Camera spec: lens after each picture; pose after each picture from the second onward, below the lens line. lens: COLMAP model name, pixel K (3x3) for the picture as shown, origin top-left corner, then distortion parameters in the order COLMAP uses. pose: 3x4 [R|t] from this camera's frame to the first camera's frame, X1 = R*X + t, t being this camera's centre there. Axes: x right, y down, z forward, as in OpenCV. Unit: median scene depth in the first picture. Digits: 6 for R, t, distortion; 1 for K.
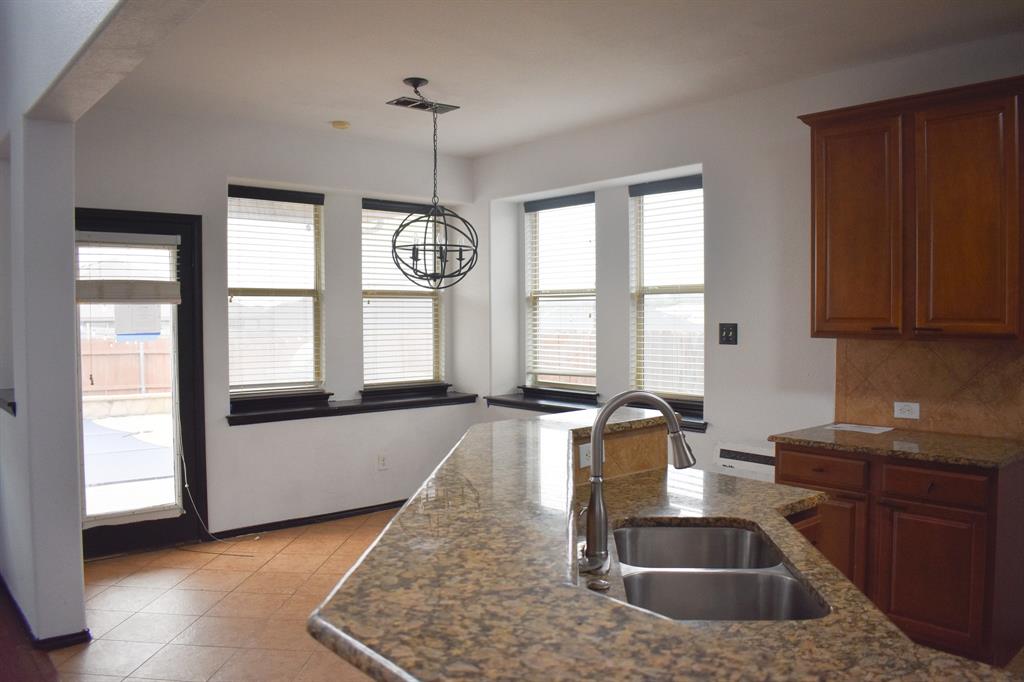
lens RADIAL K [[794.1, 0, 508.4], [0, 794.1, 336.8], [0, 0, 1]] dist [-0.097046, 0.016417]
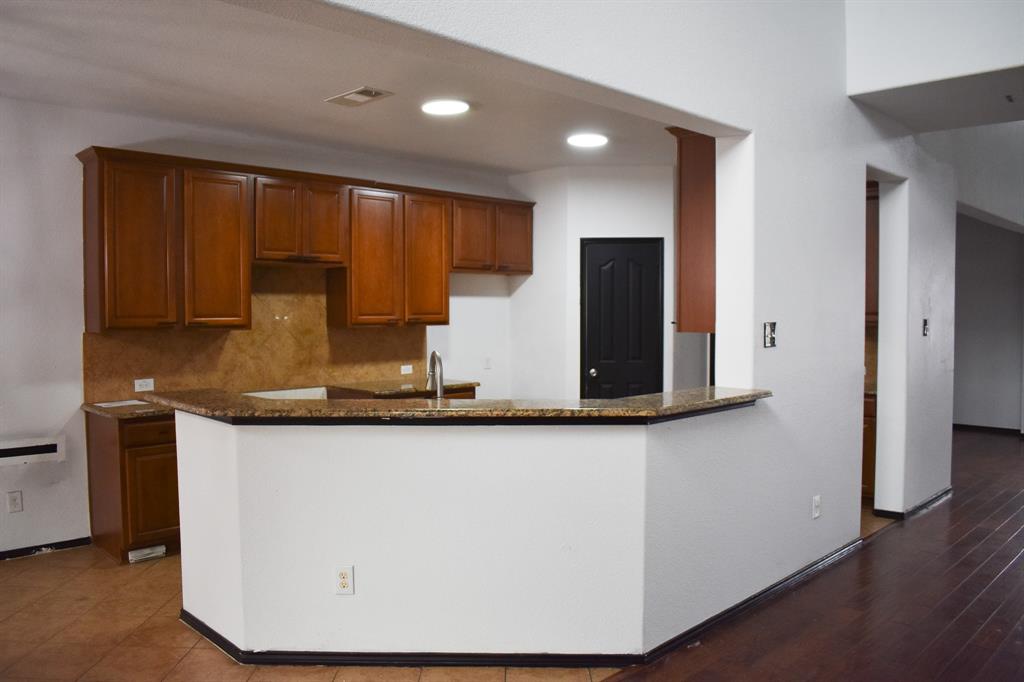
lens RADIAL K [[794.1, 0, 511.6], [0, 794.1, 342.1], [0, 0, 1]] dist [-0.097046, 0.016417]
pose [[-0.073120, -0.021791, 0.997085, -0.703531], [0.047608, 0.998545, 0.025314, 0.013963], [-0.996186, 0.049320, -0.071977, 0.376454]]
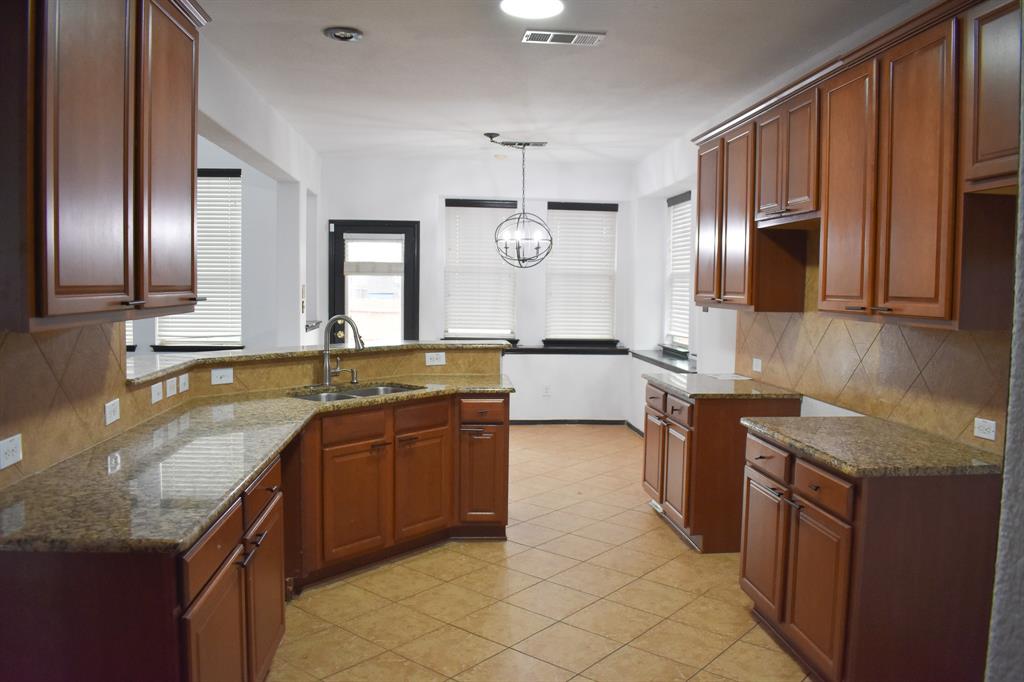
lens RADIAL K [[794.1, 0, 516.5], [0, 794.1, 345.0], [0, 0, 1]] dist [-0.097046, 0.016417]
pose [[0.822221, 0.059843, -0.566013, 0.751257], [-0.036471, 0.997953, 0.052531, 0.006030], [0.567998, -0.022549, 0.822721, -0.242019]]
